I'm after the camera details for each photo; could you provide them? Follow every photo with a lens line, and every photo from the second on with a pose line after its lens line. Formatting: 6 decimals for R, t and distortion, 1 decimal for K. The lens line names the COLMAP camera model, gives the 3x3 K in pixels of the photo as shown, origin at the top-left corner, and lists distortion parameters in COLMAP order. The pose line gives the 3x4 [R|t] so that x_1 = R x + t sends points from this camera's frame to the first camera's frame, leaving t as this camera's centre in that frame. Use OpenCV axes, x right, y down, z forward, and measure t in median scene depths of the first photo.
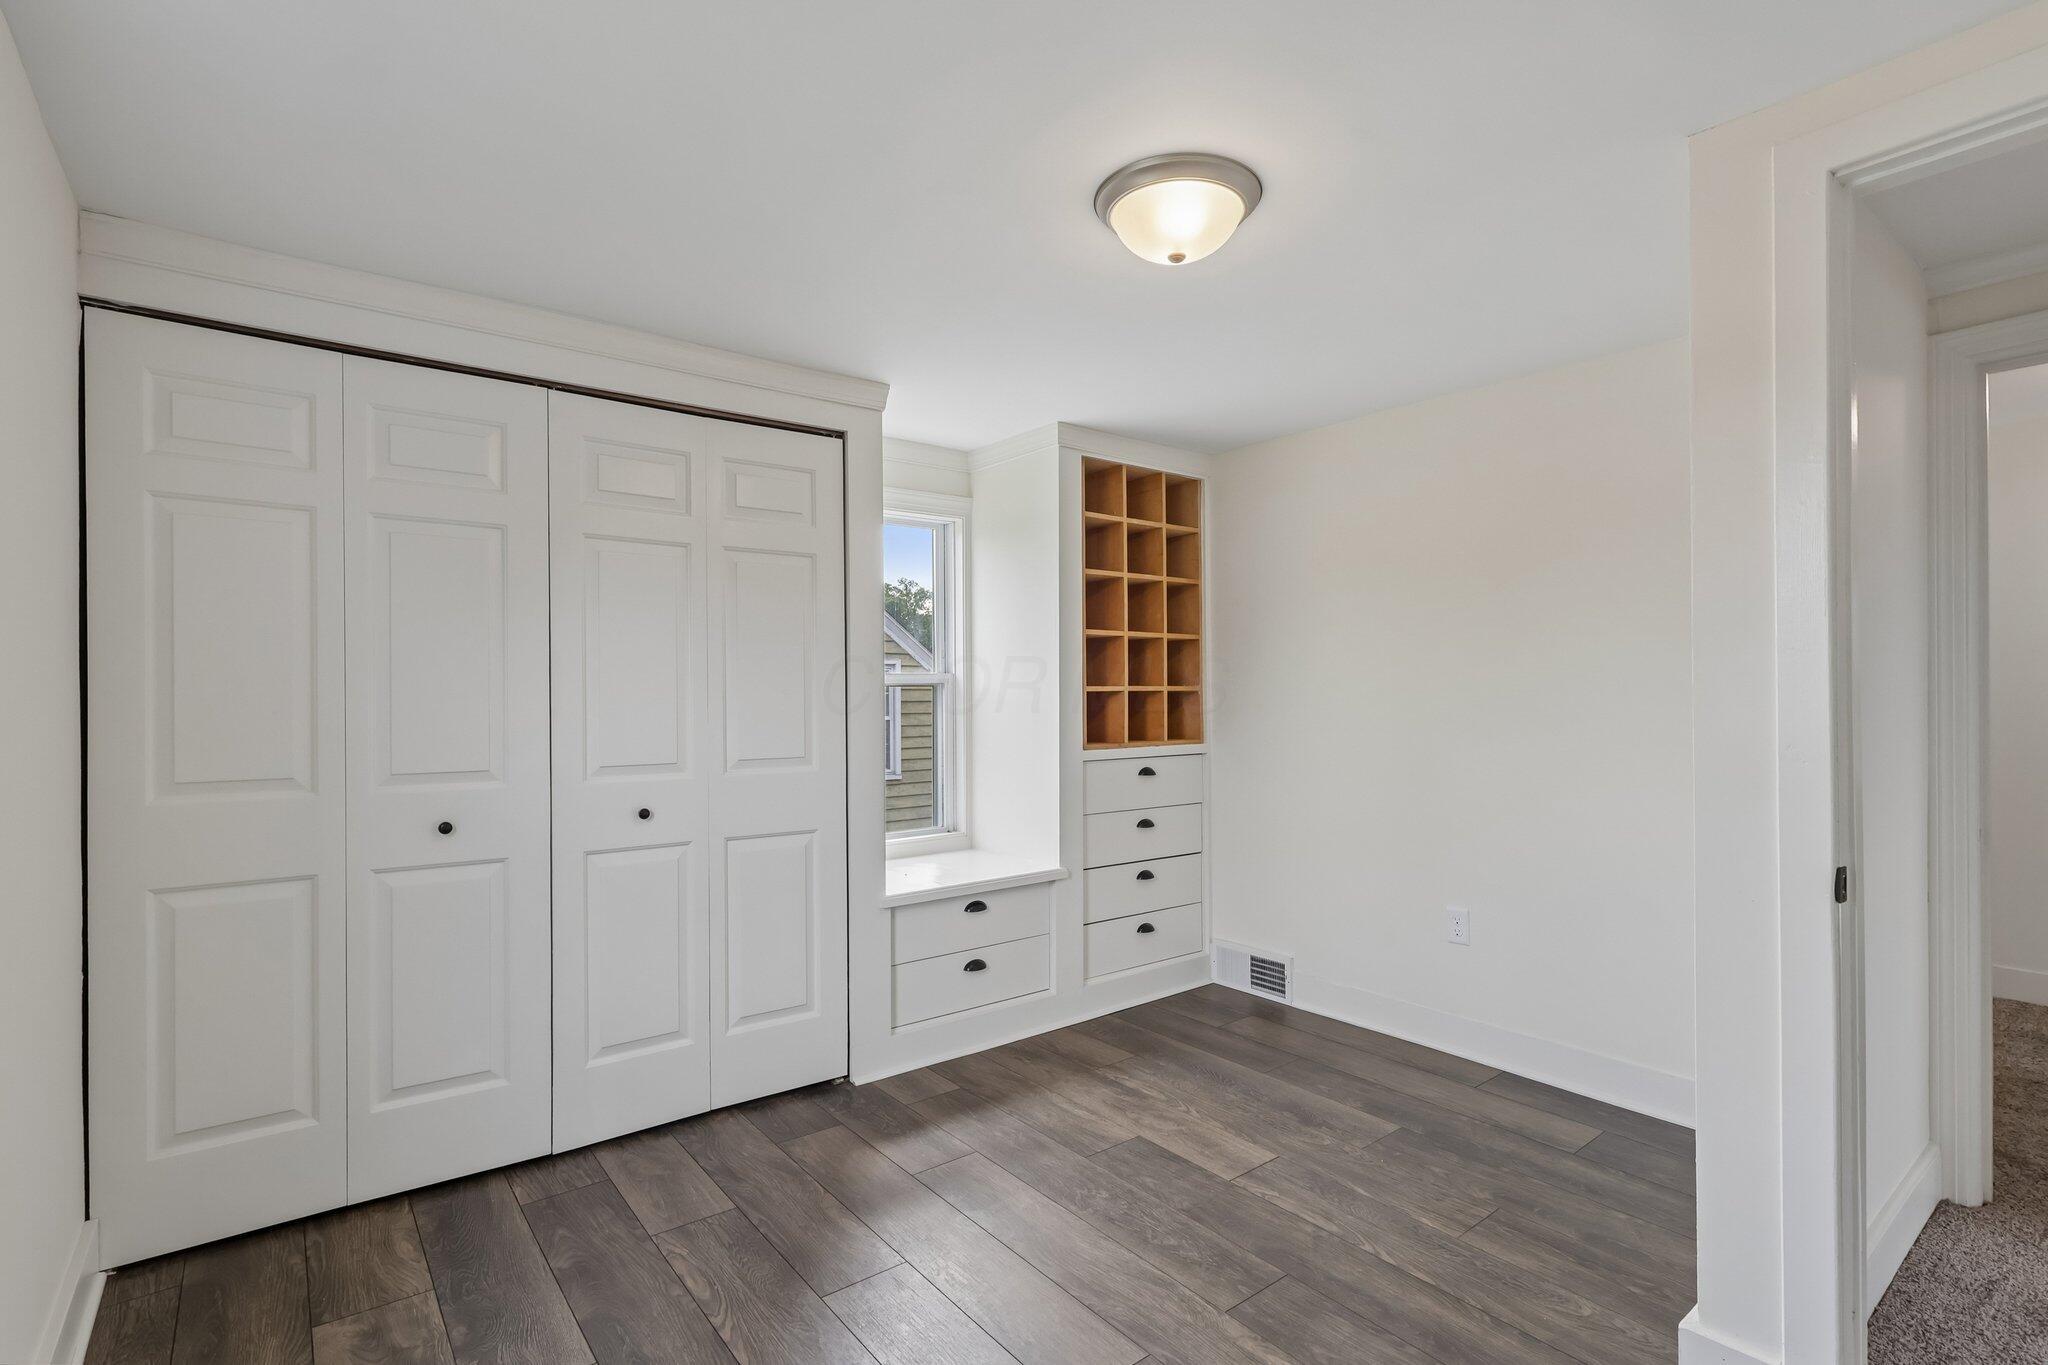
lens RADIAL K [[951.5, 0, 1016.9], [0, 951.5, 691.0], [0, 0, 1]] dist [-0.005329, 0.002824]
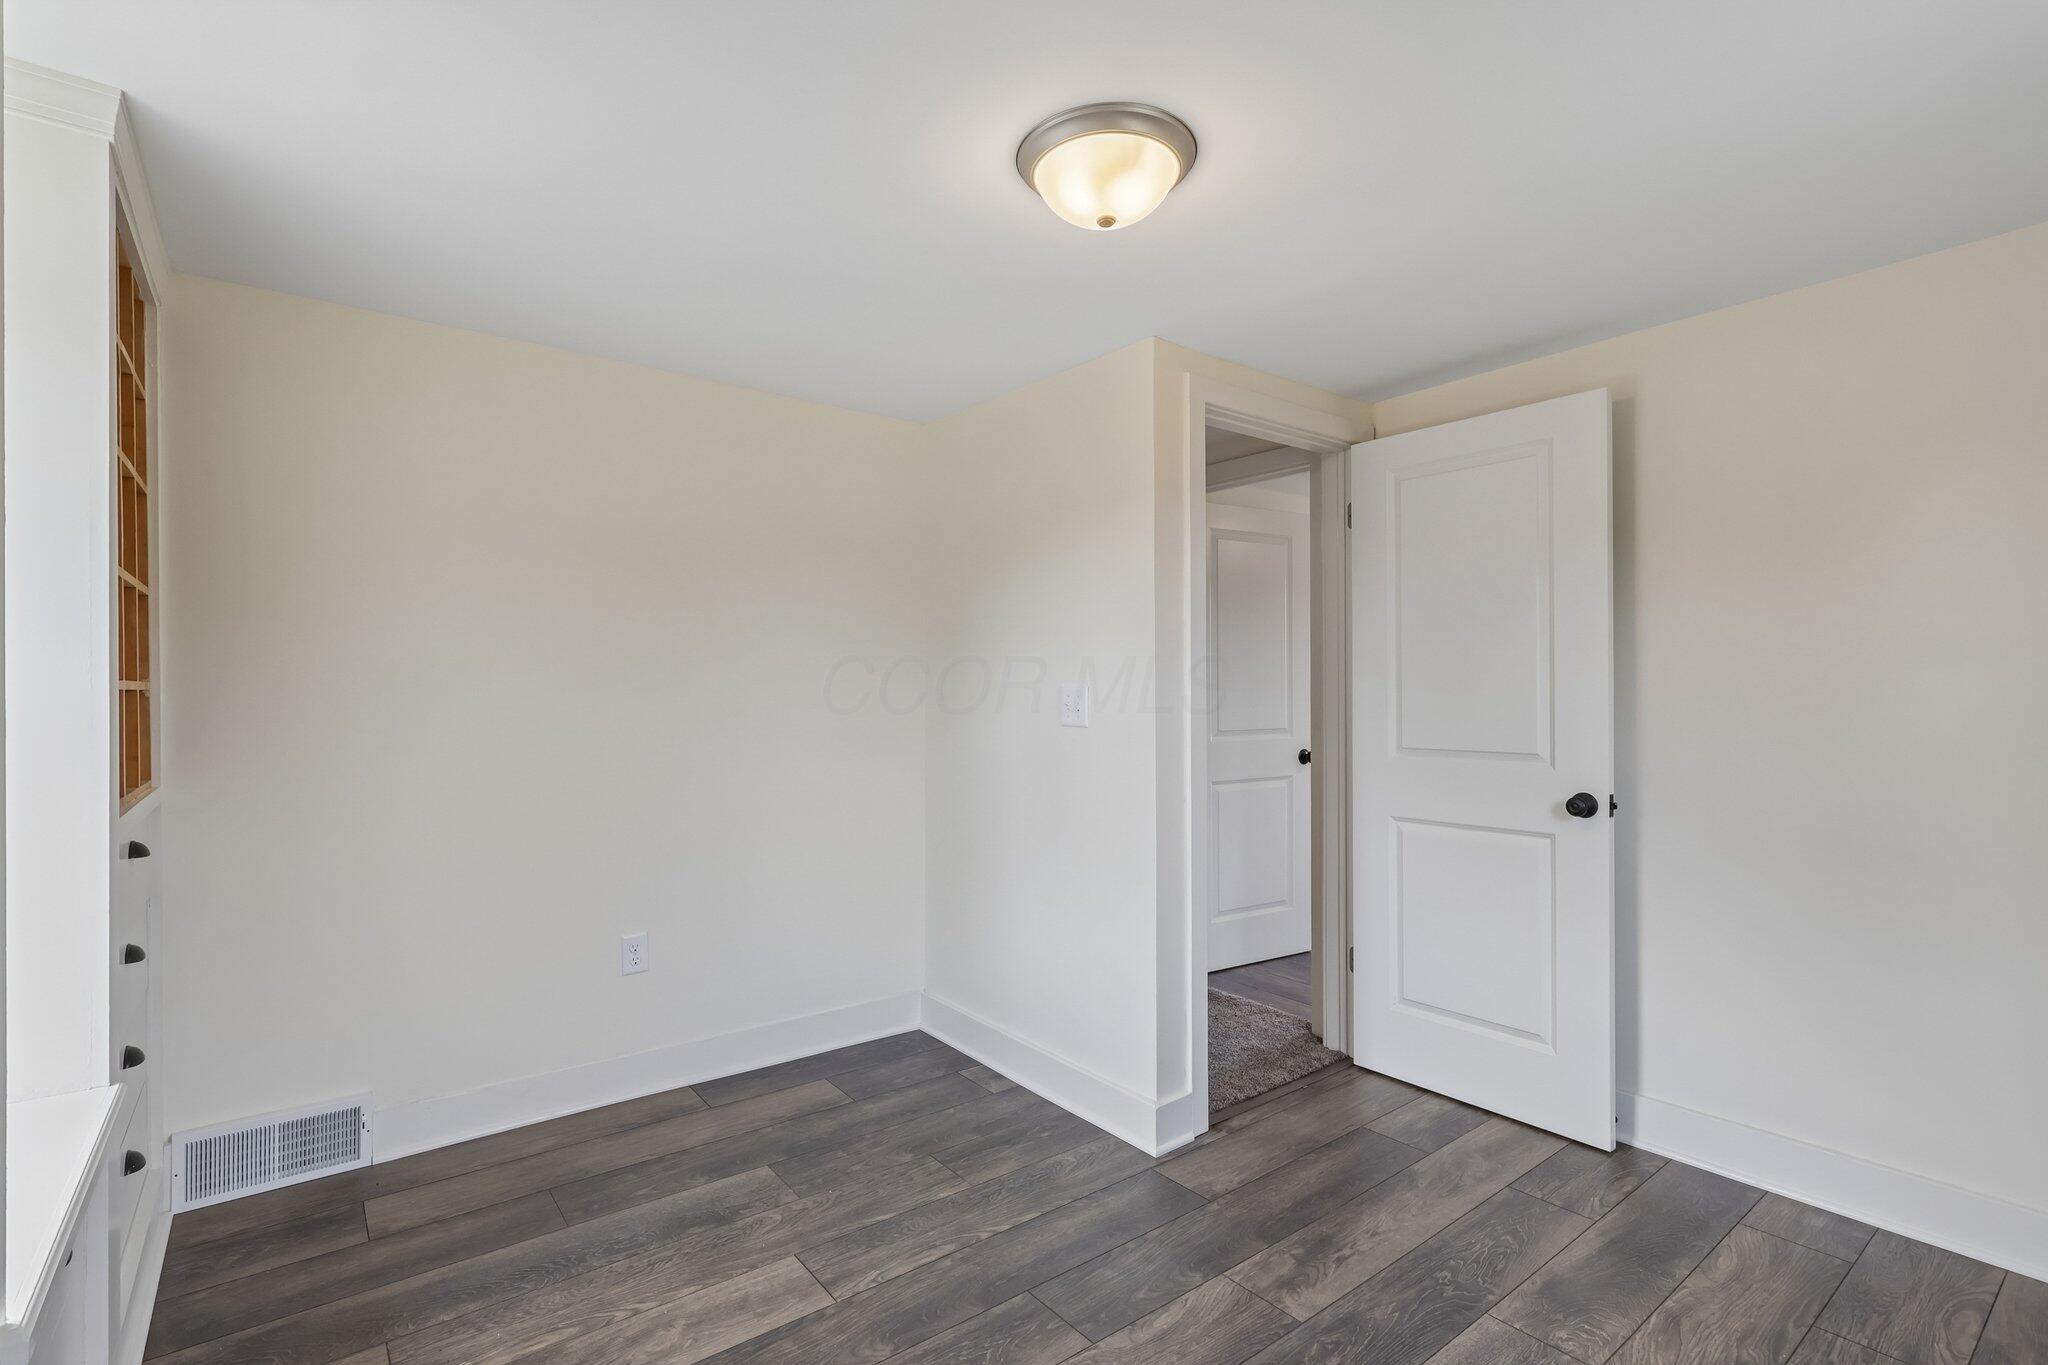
lens RADIAL K [[951.5, 0, 1011.8], [0, 951.5, 683.5], [0, 0, 1]] dist [-0.005329, 0.002824]
pose [[-0.002745, 0.016633, 0.999858, -0.534633], [-0.006334, 0.999841, -0.016650, 0.004722], [-0.999976, -0.006379, -0.002639, 0.779222]]
